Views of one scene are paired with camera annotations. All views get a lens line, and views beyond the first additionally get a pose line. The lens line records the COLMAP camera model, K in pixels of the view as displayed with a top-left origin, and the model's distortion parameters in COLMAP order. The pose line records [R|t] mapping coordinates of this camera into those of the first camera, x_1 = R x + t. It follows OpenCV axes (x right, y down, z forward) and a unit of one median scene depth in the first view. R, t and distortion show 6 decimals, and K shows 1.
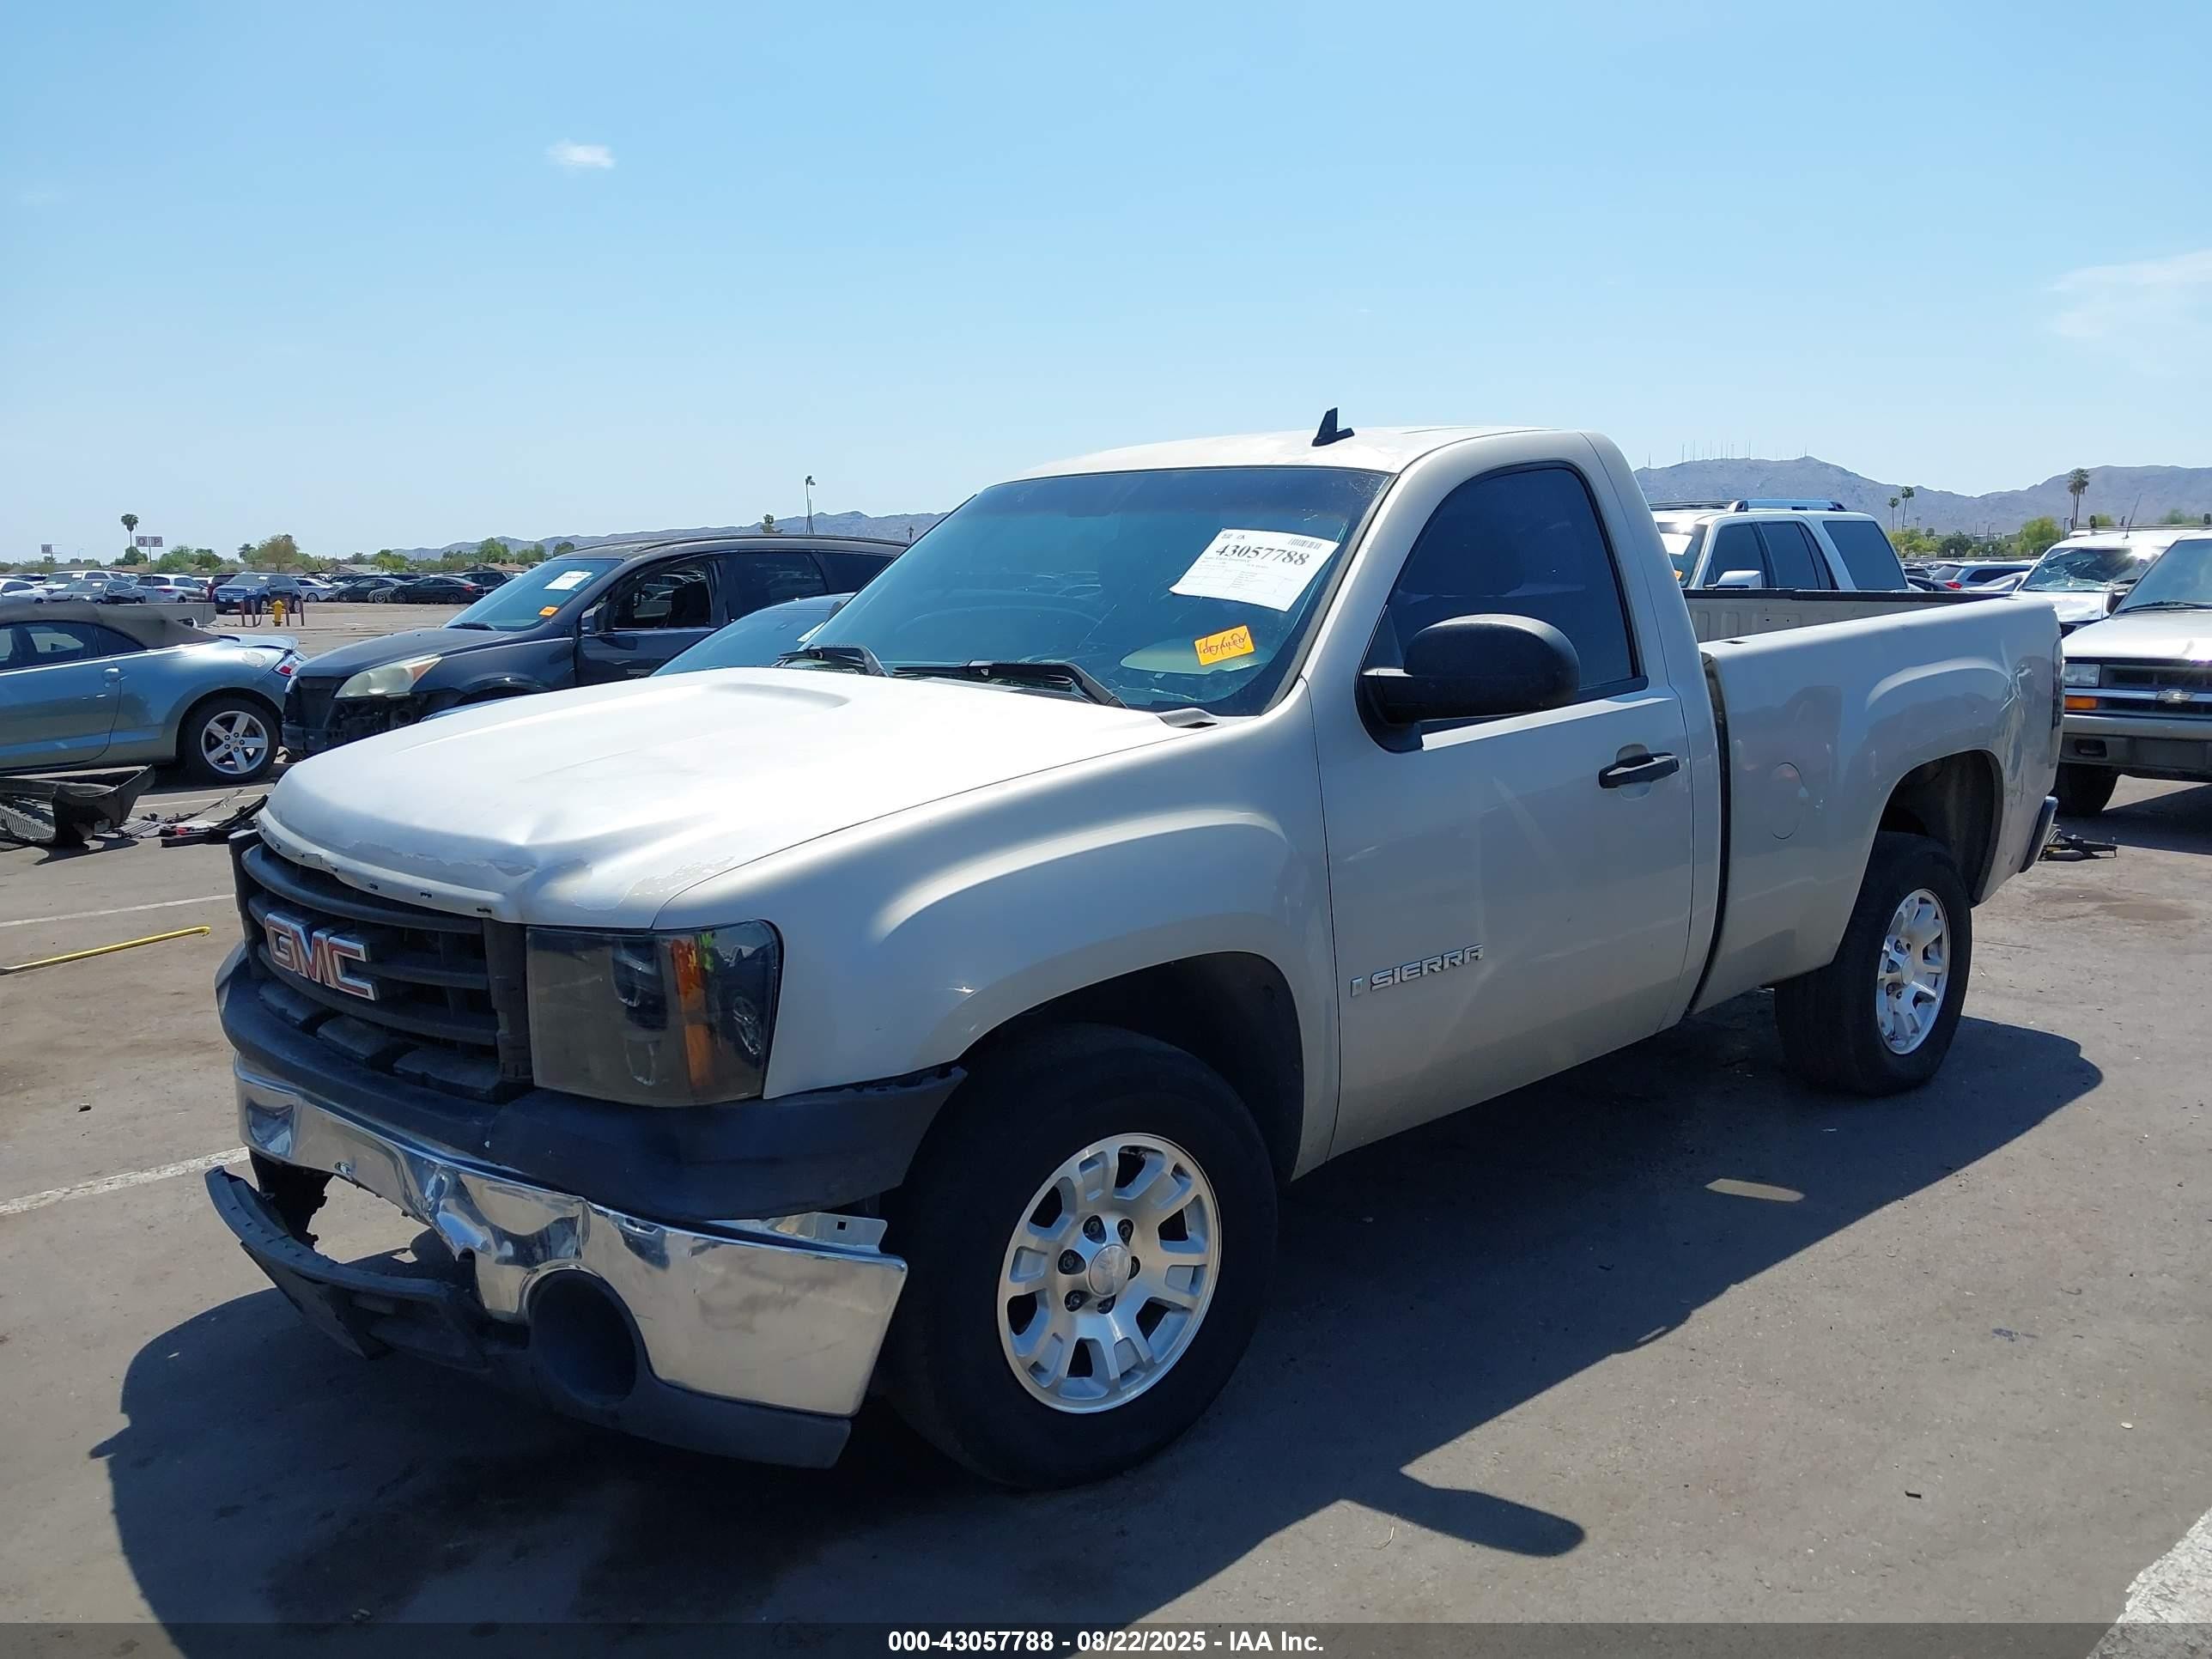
lens RADIAL K [[1831.9, 0, 1071.9], [0, 1831.9, 828.9], [0, 0, 1]] dist [-0.000119, 0.003321]
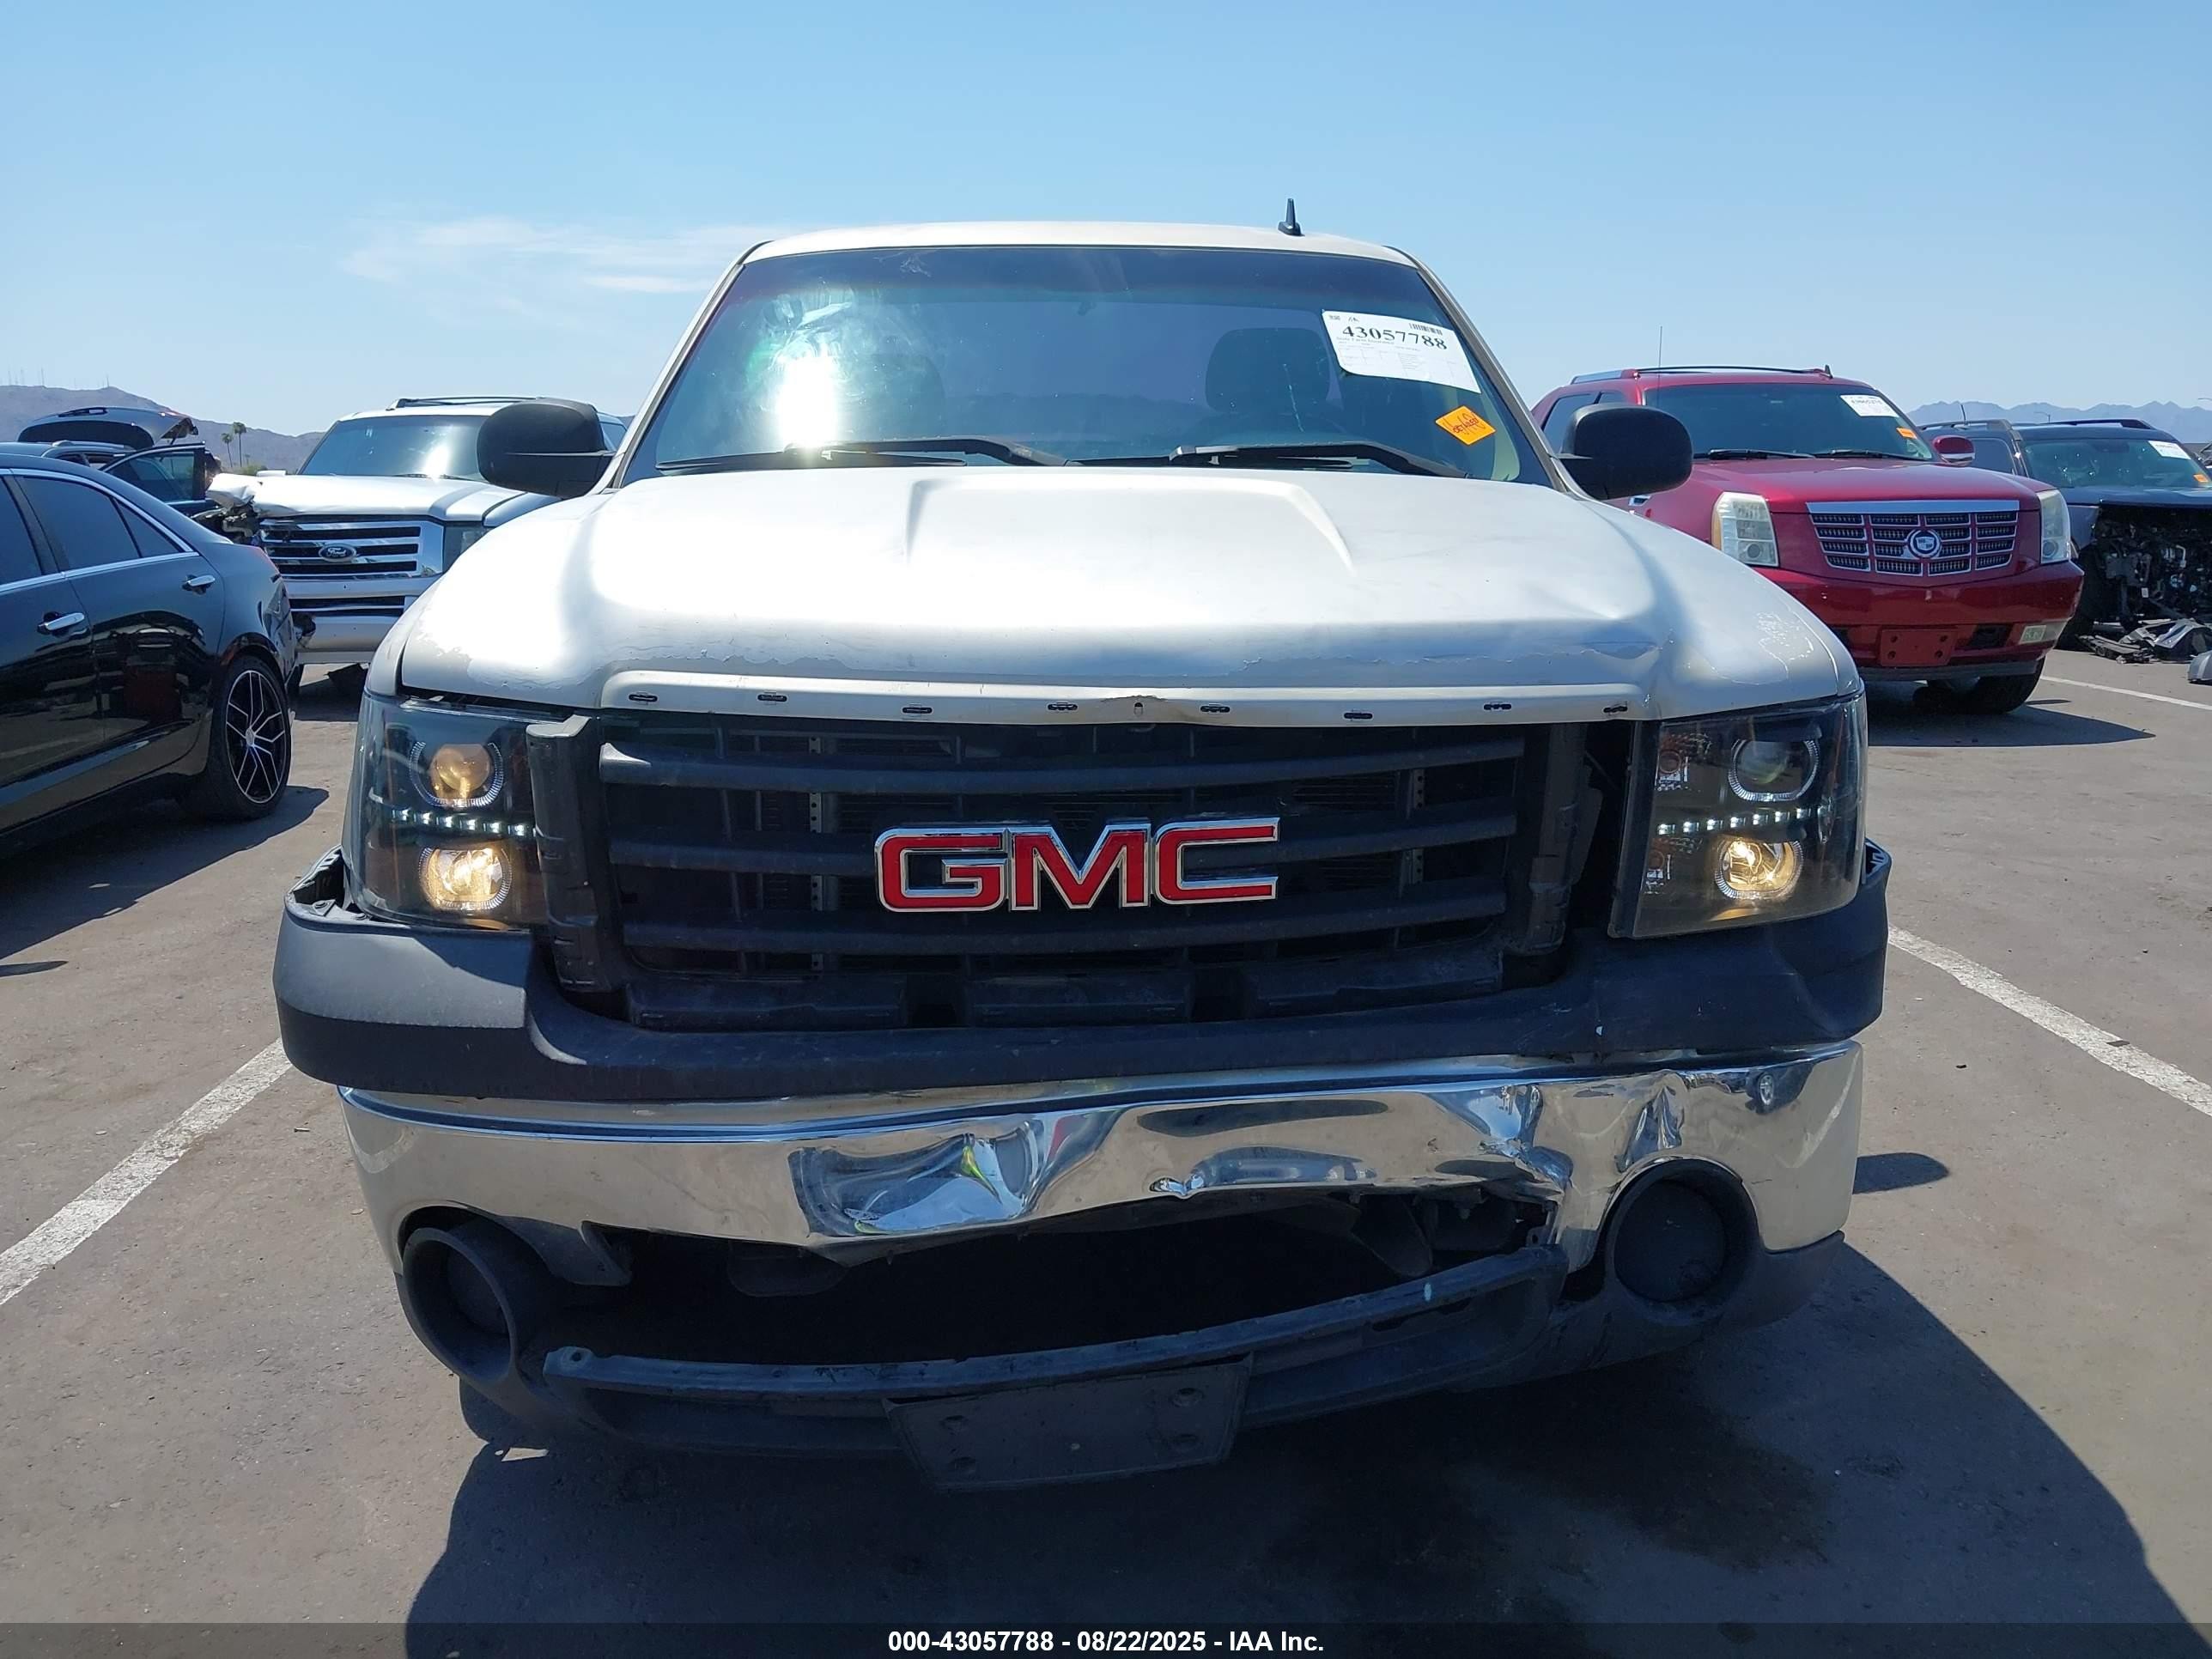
lens RADIAL K [[1813.2, 0, 1110.9], [0, 1813.2, 835.4], [0, 0, 1]] dist [0.004804, -0.007604]
pose [[0.621318, -0.140316, 0.770893, -0.740347], [0.113598, 0.989572, 0.088562, 0.005429], [-0.775281, 0.032547, 0.630778, 0.514462]]
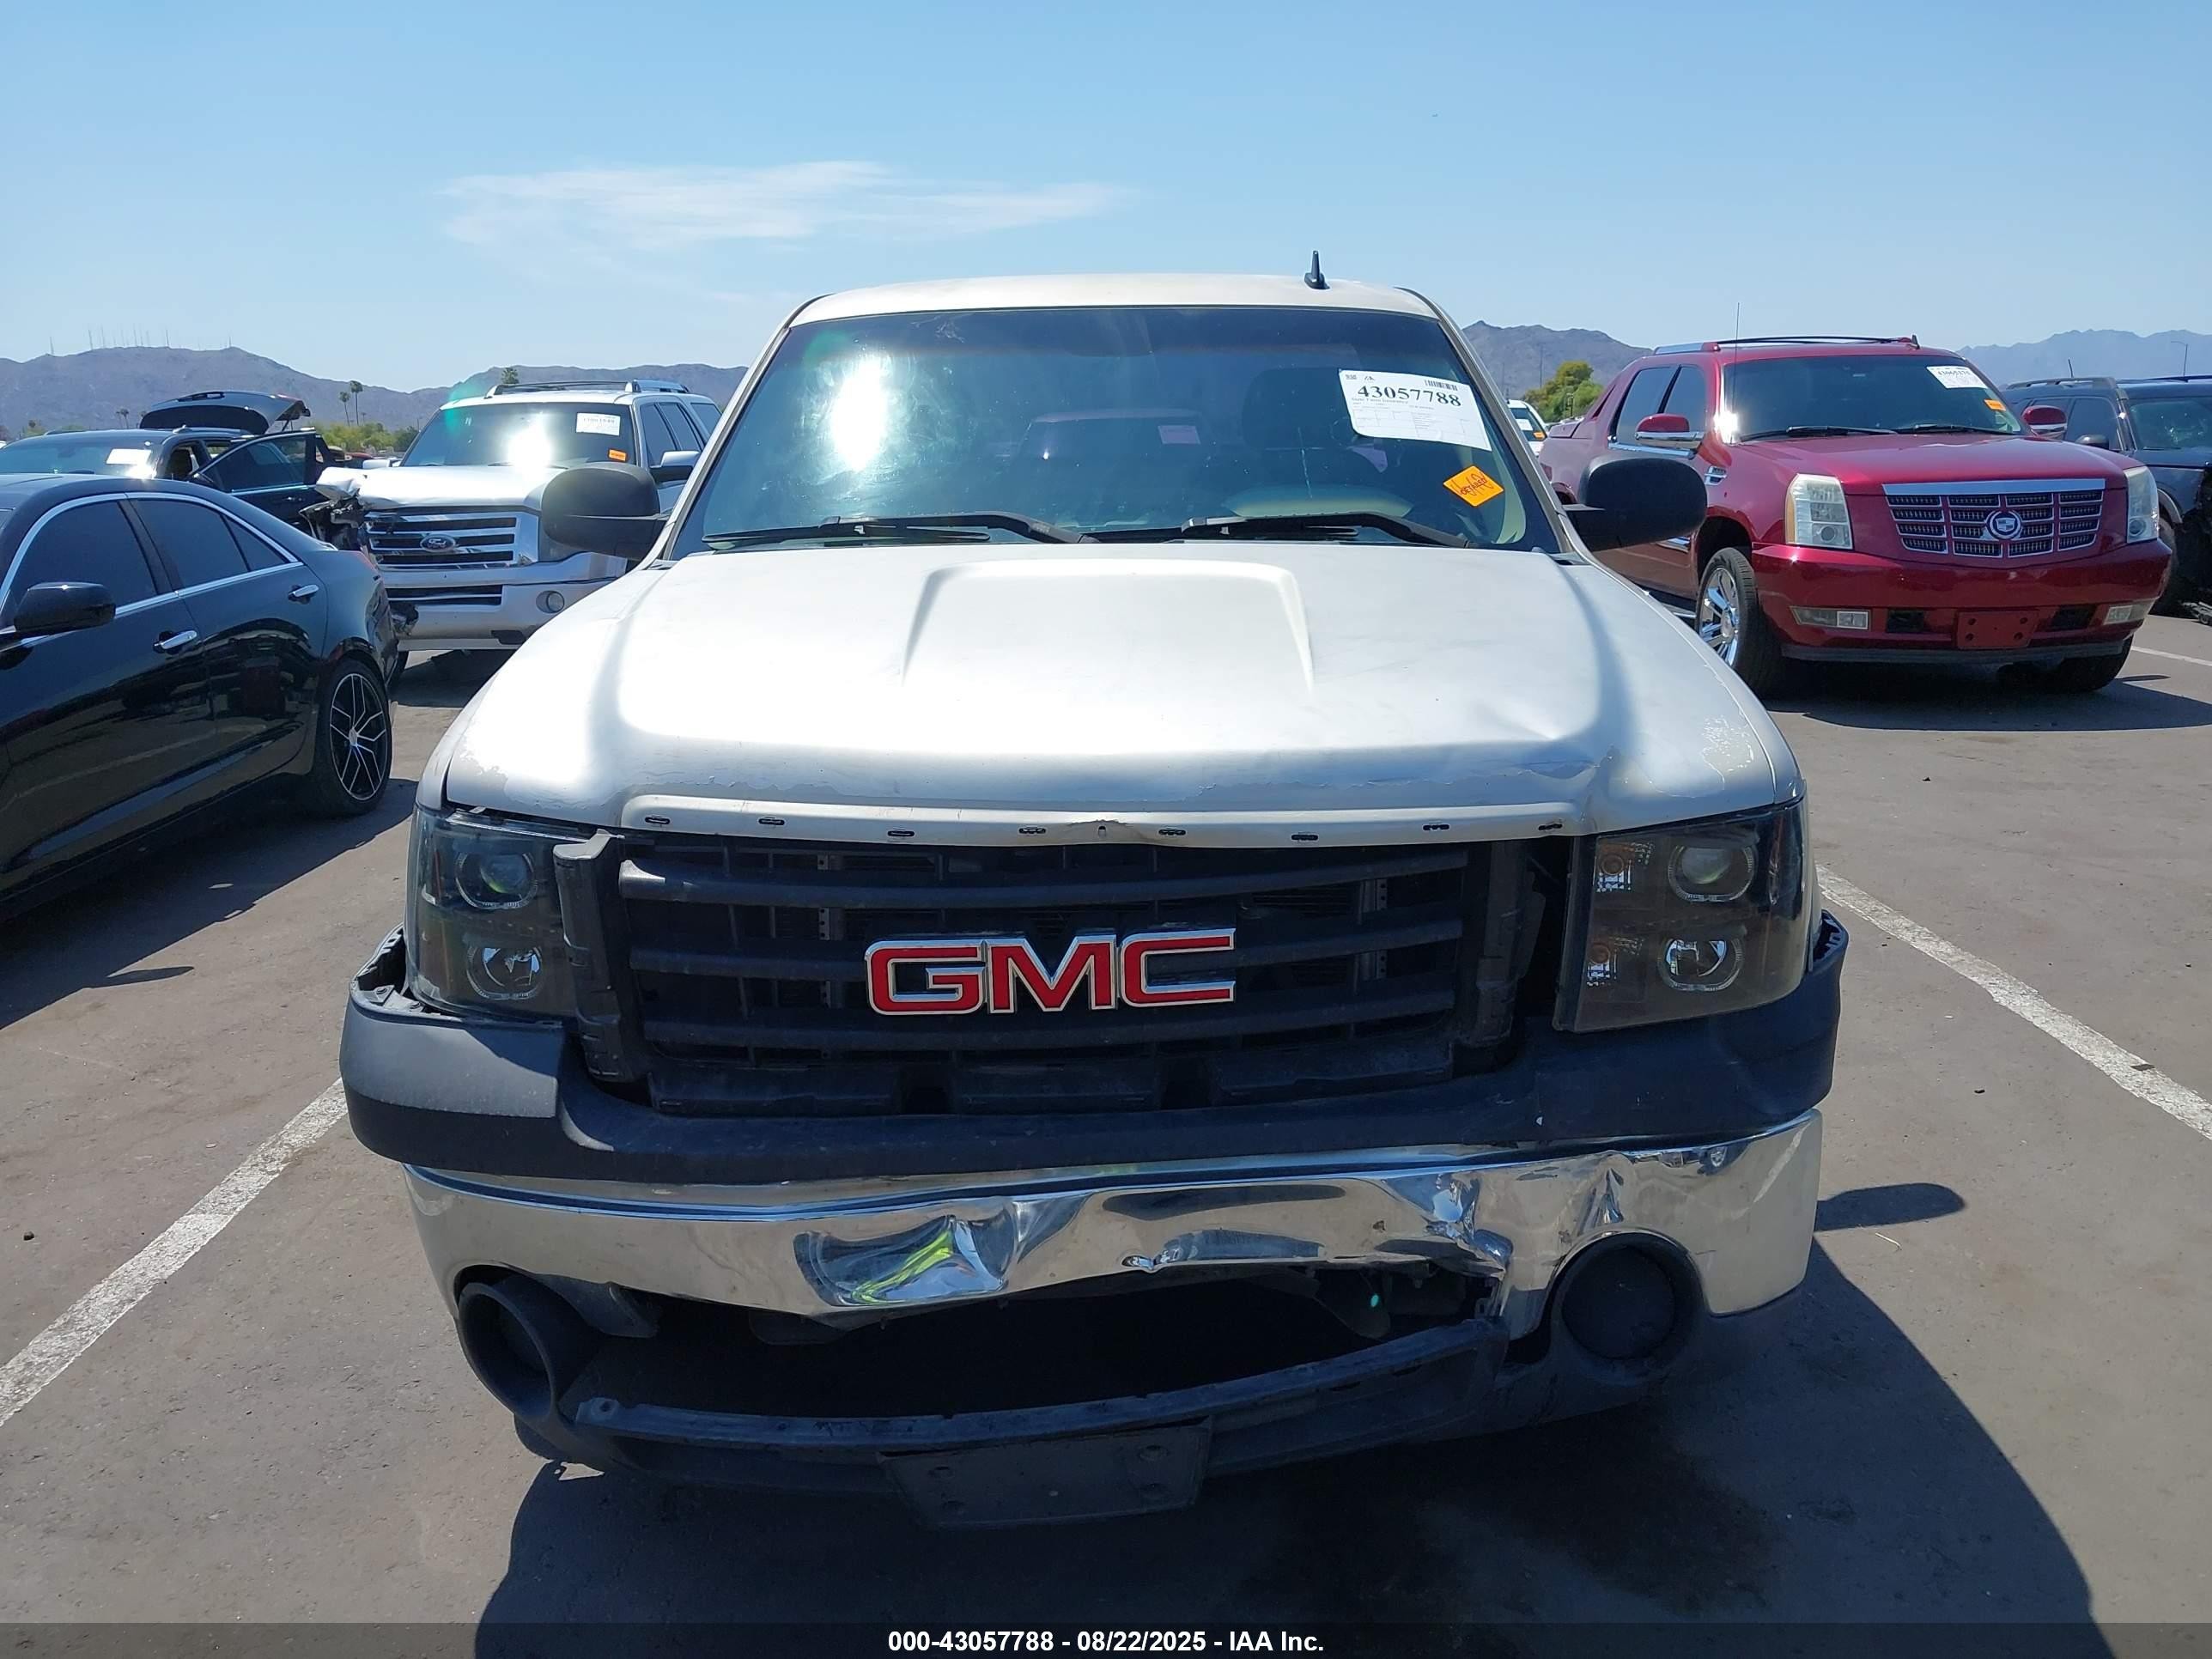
lens RADIAL K [[1818.9, 0, 1106.0], [0, 1818.9, 829.5], [0, 0, 1]] dist [-0.001717, 0.003693]
pose [[0.665999, -0.162272, 0.728089, -0.743490], [0.120964, 0.986627, 0.109246, -0.045947], [-0.736080, 0.015315, 0.676722, 0.449616]]
